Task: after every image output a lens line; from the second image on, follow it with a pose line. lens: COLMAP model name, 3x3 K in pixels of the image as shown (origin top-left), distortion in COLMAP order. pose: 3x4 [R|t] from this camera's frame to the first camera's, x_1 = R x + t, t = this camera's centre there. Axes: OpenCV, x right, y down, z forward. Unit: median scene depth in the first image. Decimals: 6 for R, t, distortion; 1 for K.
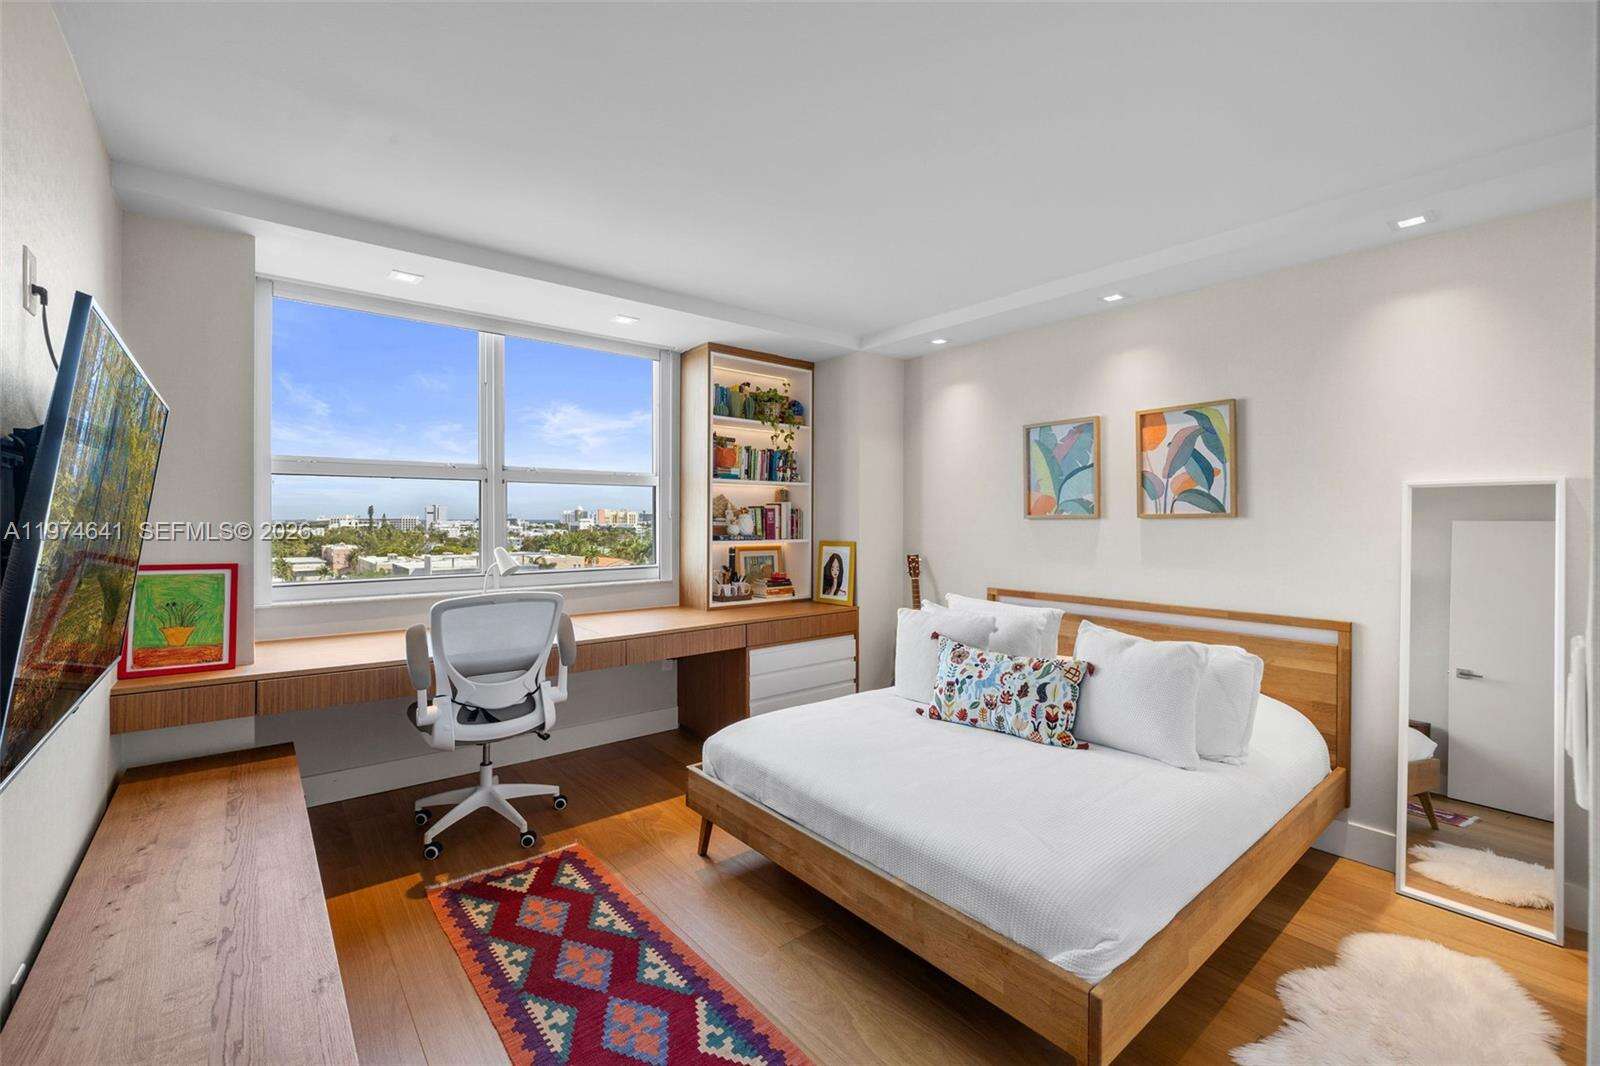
lens RADIAL K [[663.3, 0, 794.4], [0, 663.3, 520.4], [0, 0, 1]] dist [-0.000674, -0.000006]
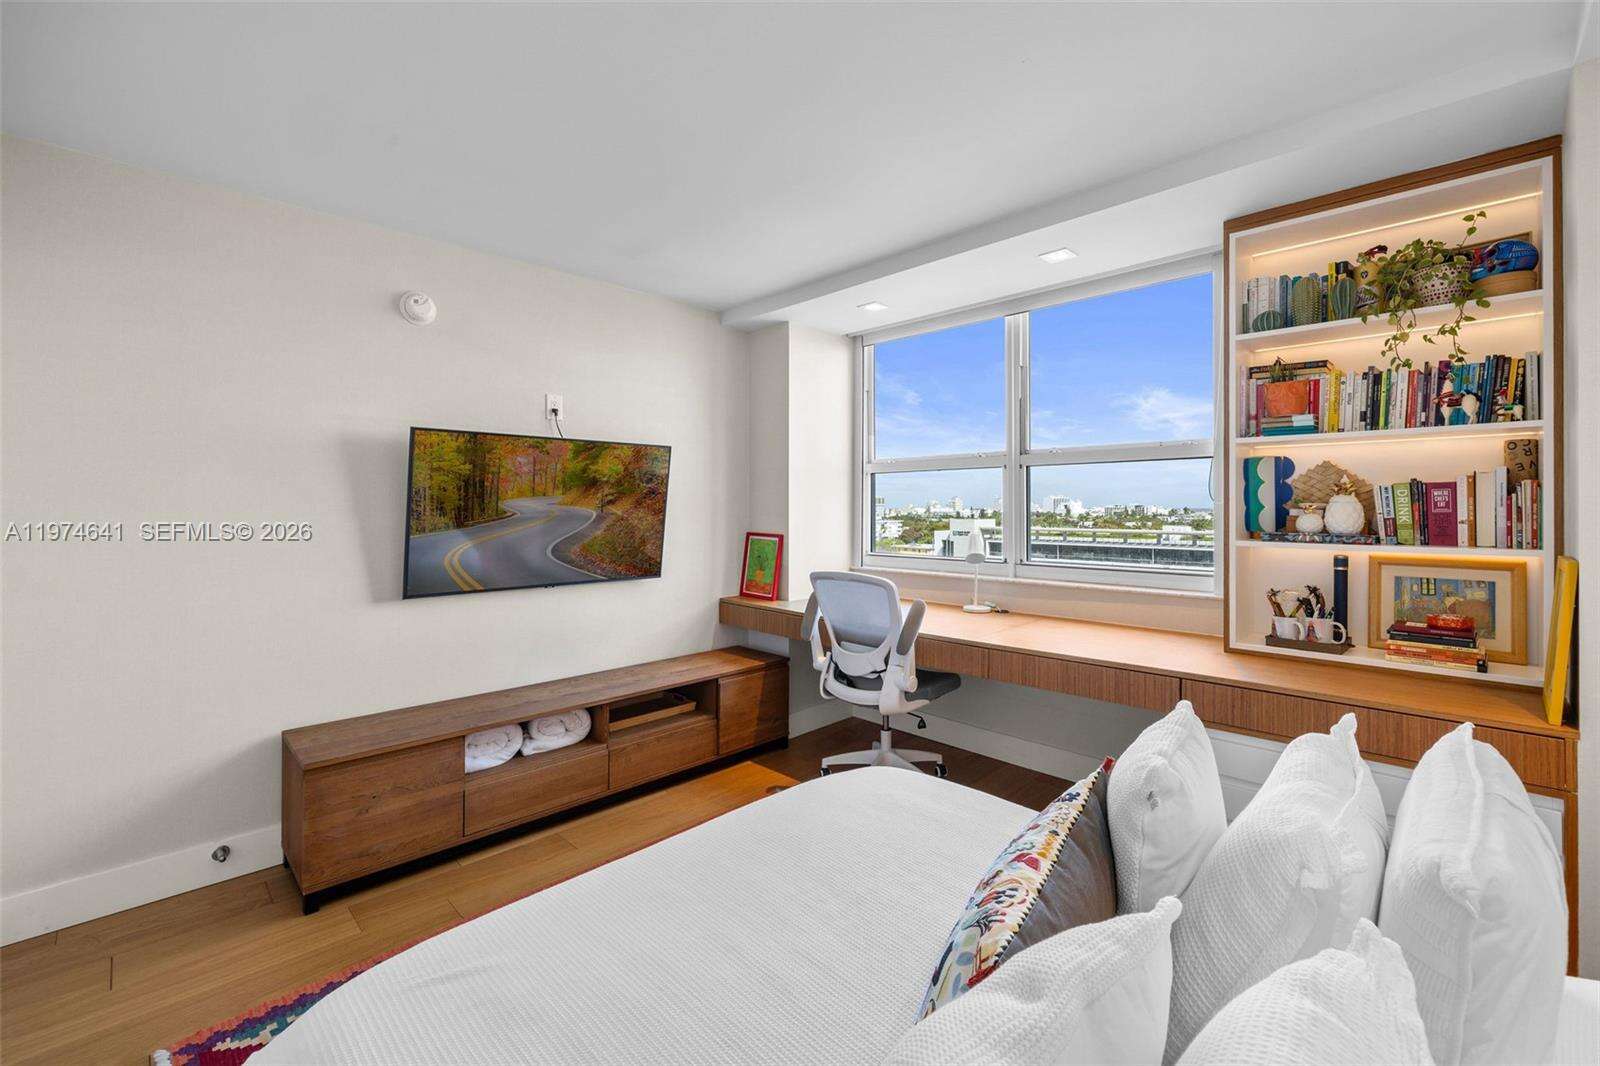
lens RADIAL K [[684.6, 0, 804.5], [0, 684.6, 505.9], [0, 0, 1]] dist [-0.001999, 0.000442]
pose [[0.101144, -0.003238, -0.994866, 0.429627], [-0.000778, 0.999994, -0.003334, 0.001398], [0.994871, 0.001112, 0.101141, 0.497078]]
